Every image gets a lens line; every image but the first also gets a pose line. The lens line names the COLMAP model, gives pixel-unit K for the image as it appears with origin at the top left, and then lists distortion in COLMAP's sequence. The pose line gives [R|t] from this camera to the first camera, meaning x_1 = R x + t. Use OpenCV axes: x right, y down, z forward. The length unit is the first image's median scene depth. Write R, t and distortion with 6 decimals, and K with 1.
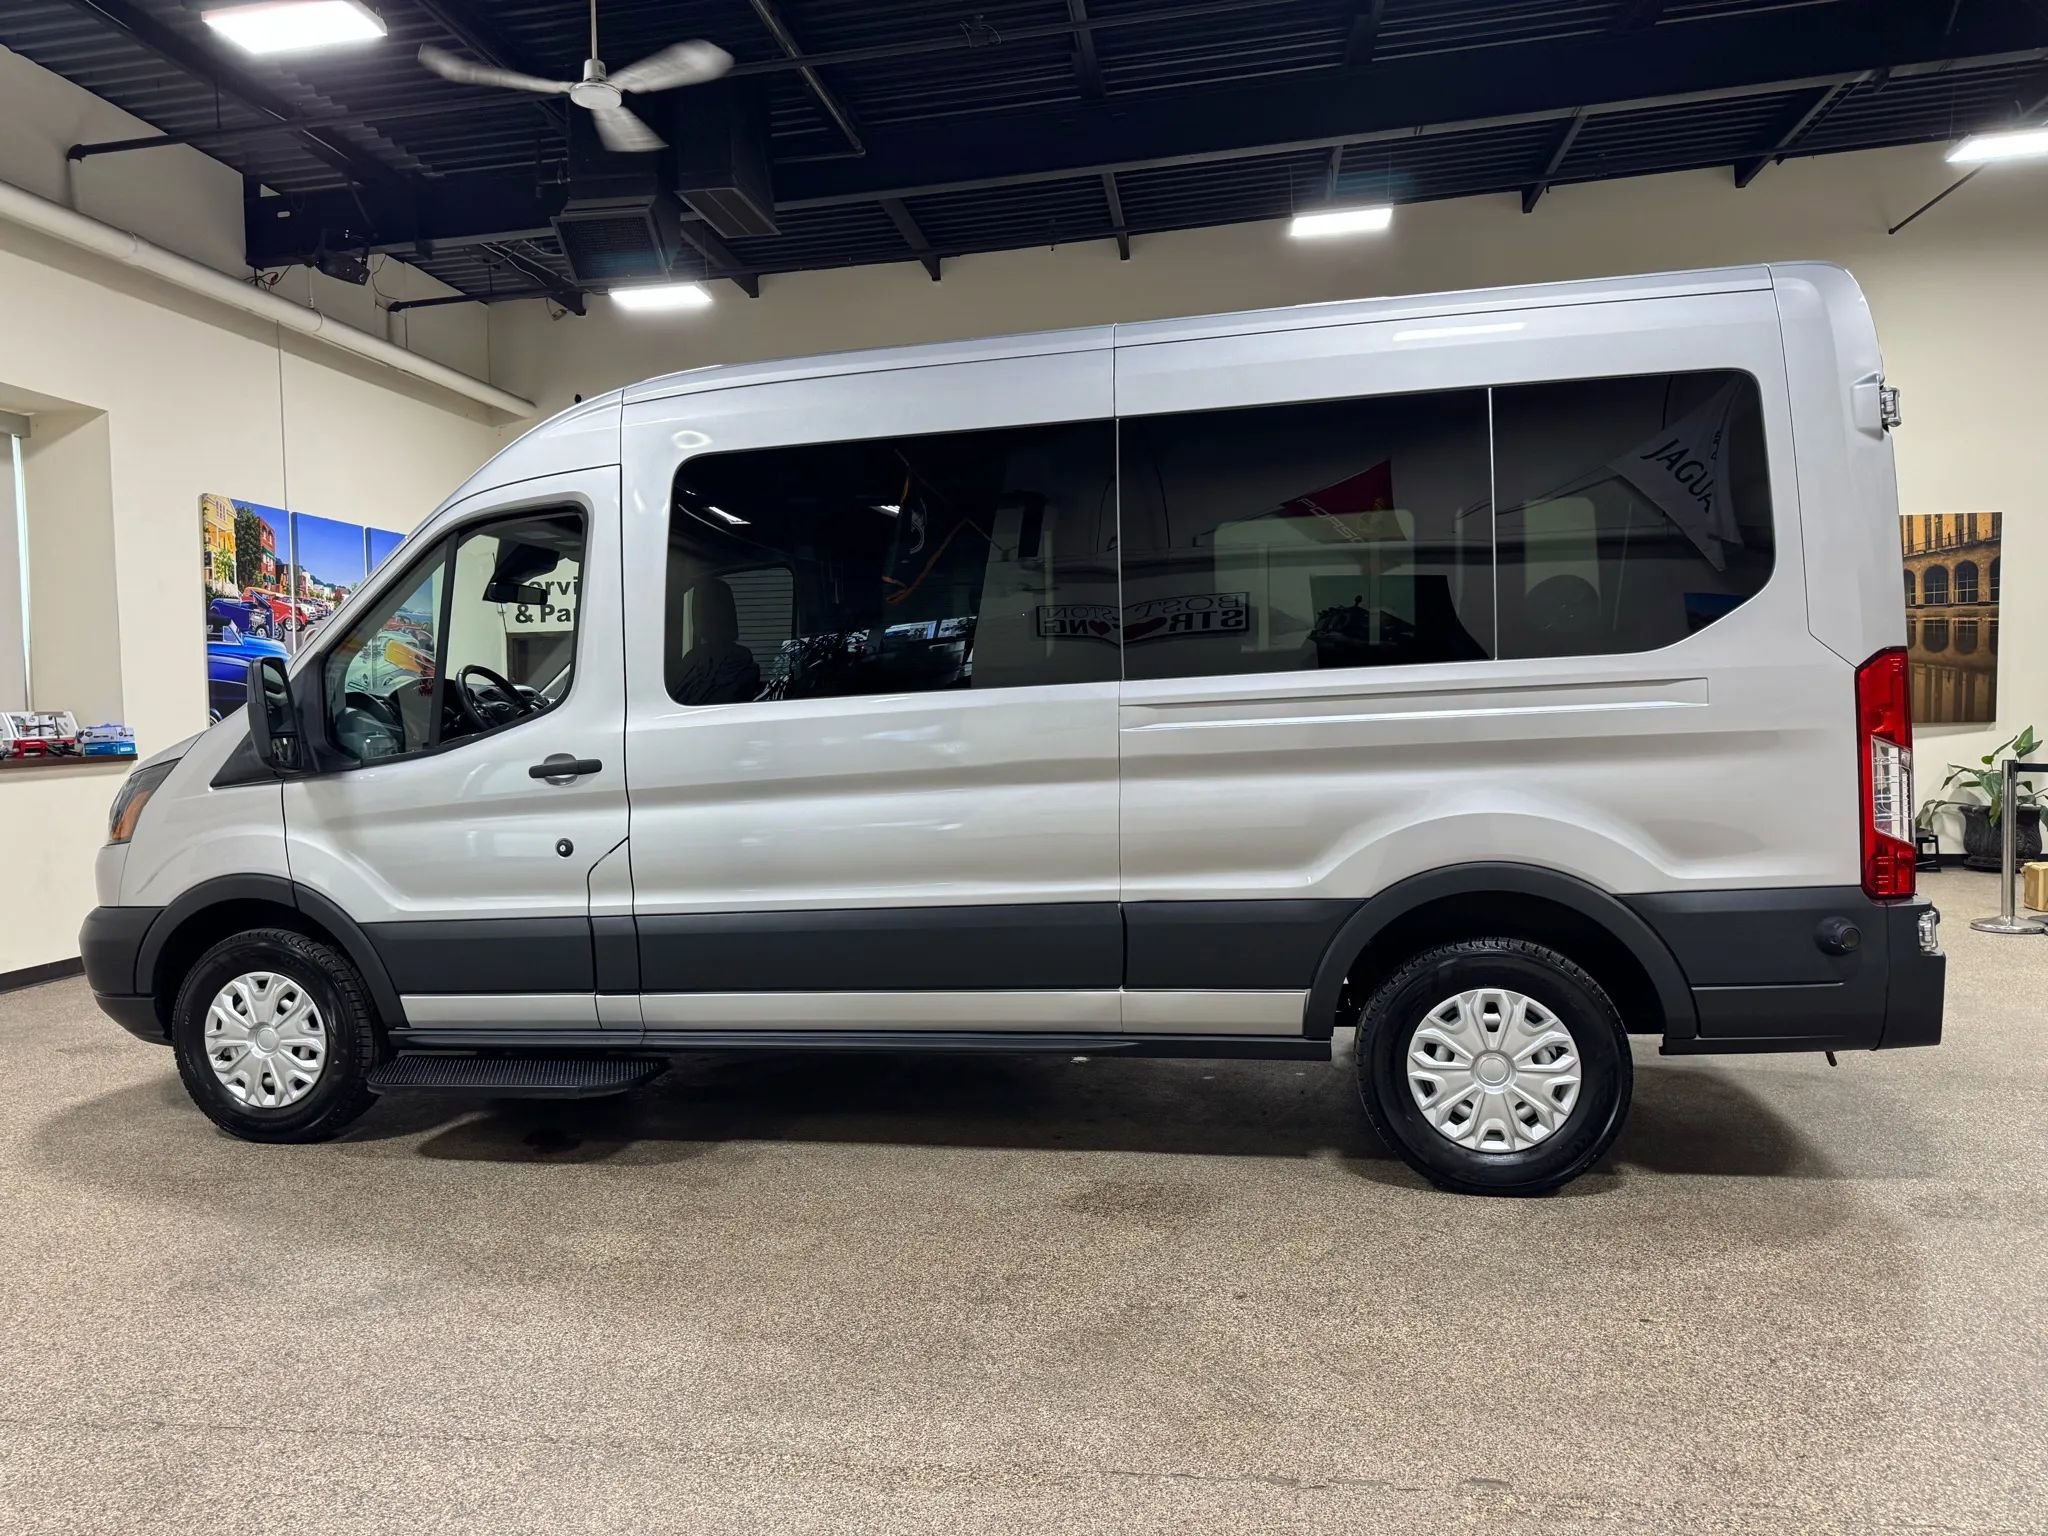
lens RADIAL K [[1461.0, 0, 1006.6], [0, 1461.0, 776.5], [0, 0, 1]] dist [0.012898, -0.019857]
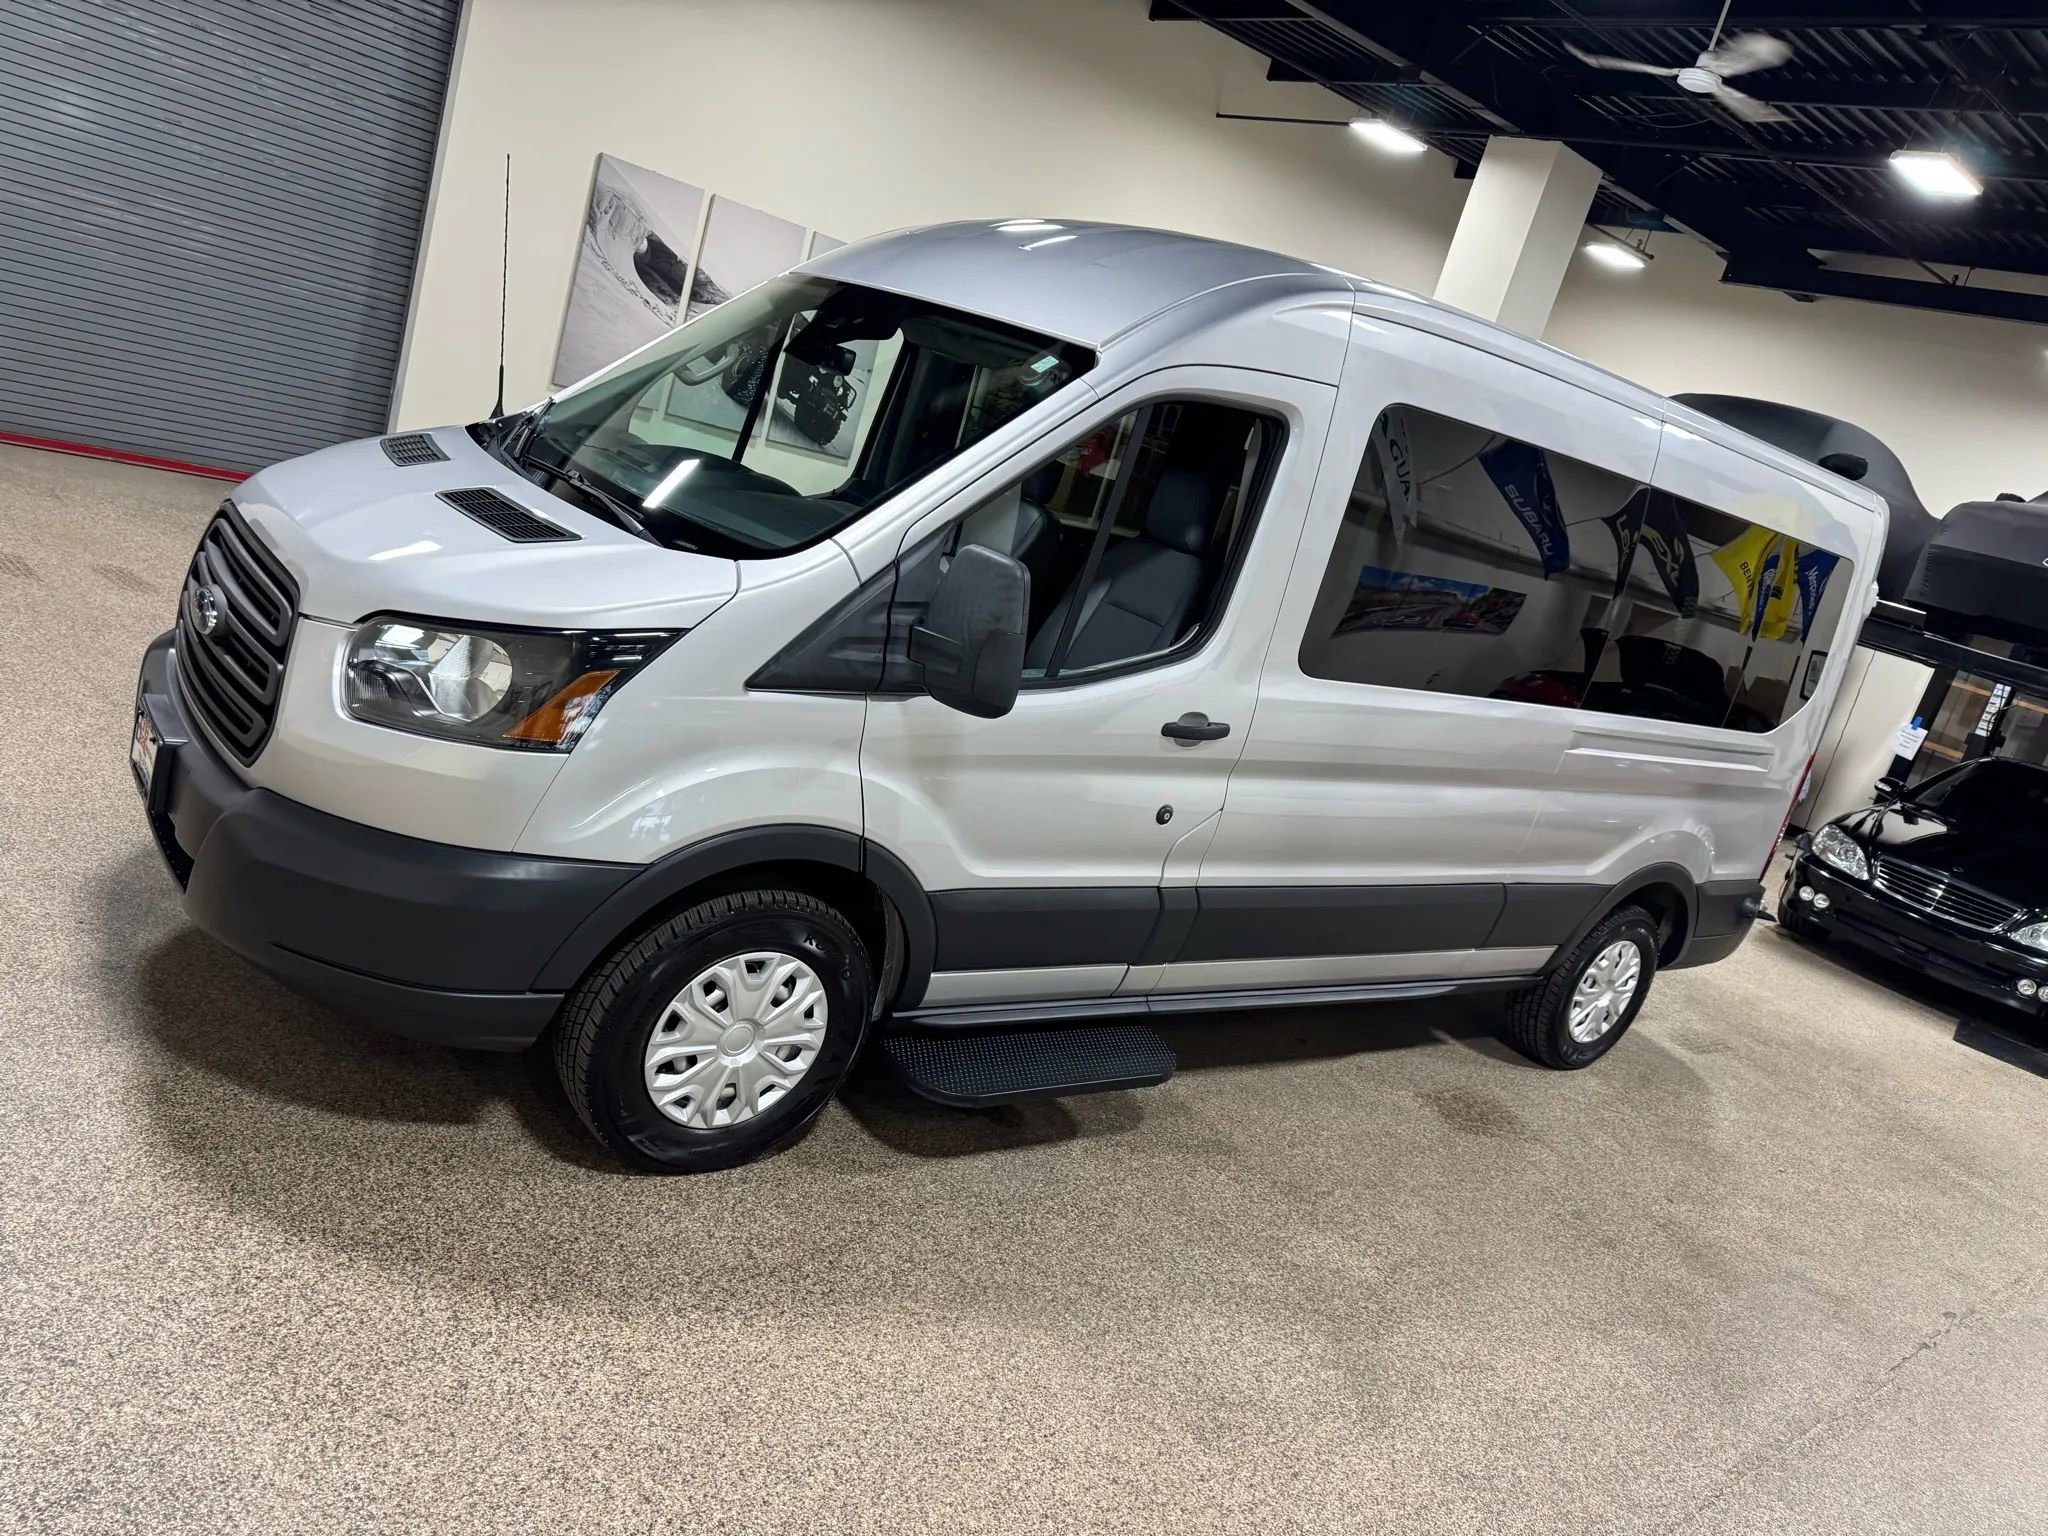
lens RADIAL K [[1461.0, 0, 1025.8], [0, 1461.0, 769.3], [0, 0, 1]] dist [0.012898, -0.019857]
pose [[0.620229, 0.017217, 0.784232, -1.128308], [-0.260331, 0.947614, 0.185085, -0.125890], [-0.739962, -0.318955, 0.592219, 0.608964]]
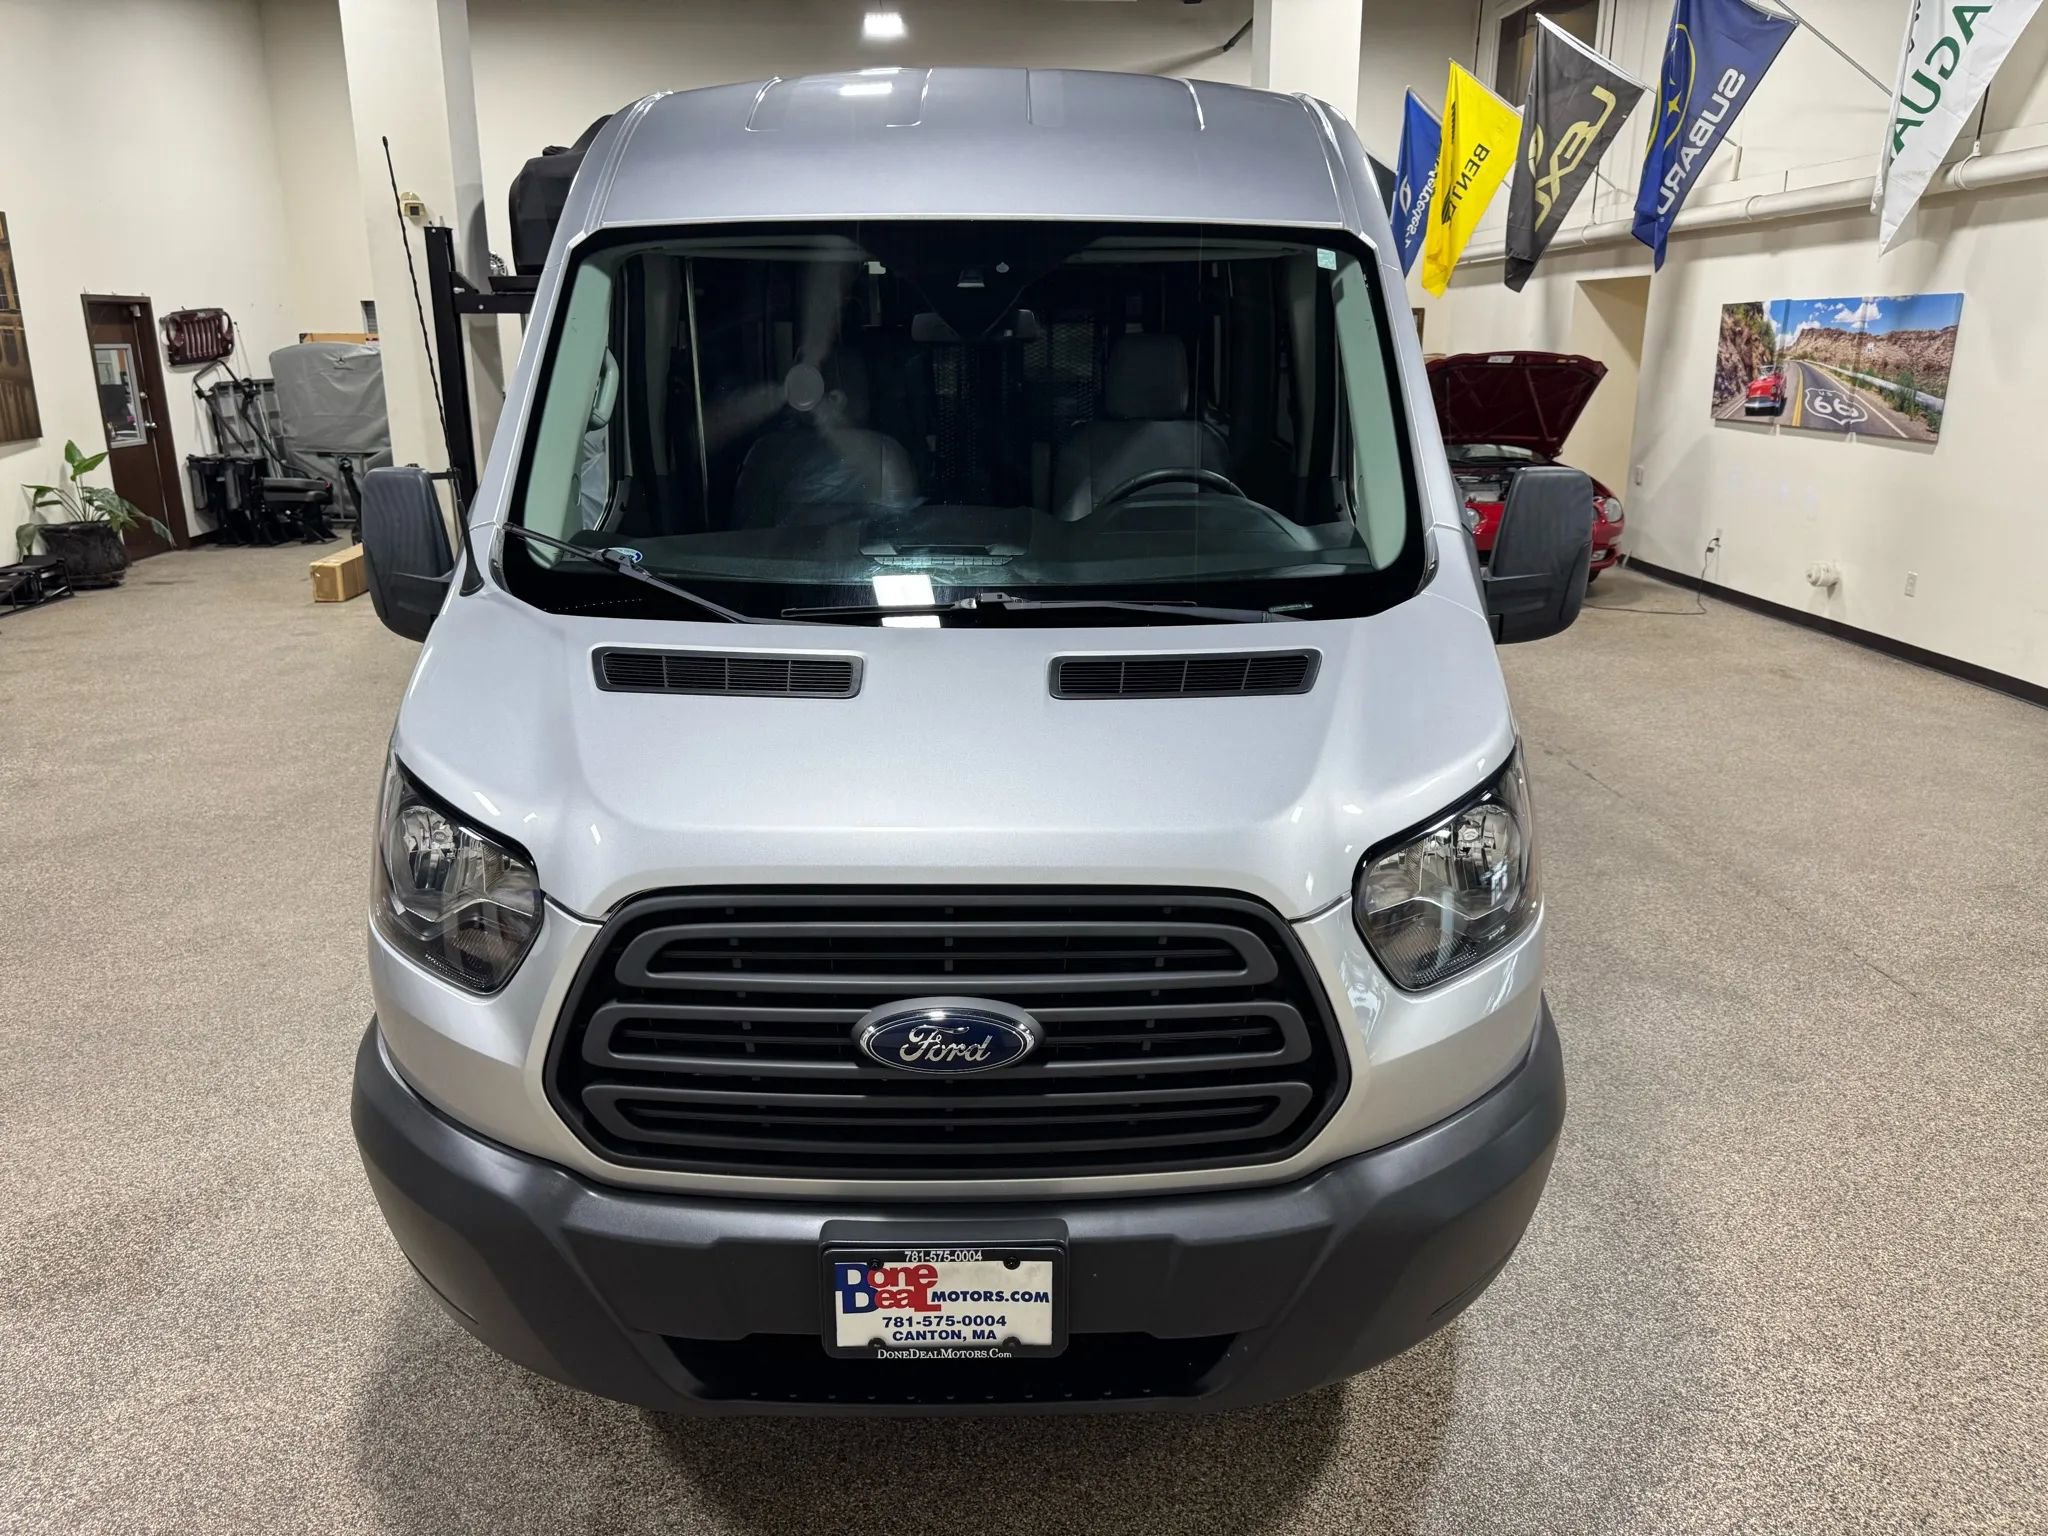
lens RADIAL K [[1461.0, 0, 1037.8], [0, 1461.0, 767.3], [0, 0, 1]] dist [0.012898, -0.019857]
pose [[-0.221508, -0.252475, 0.941908, -1.205484], [0.045424, 0.962182, 0.268592, -0.151588], [-0.974100, 0.102280, -0.201663, 1.499476]]
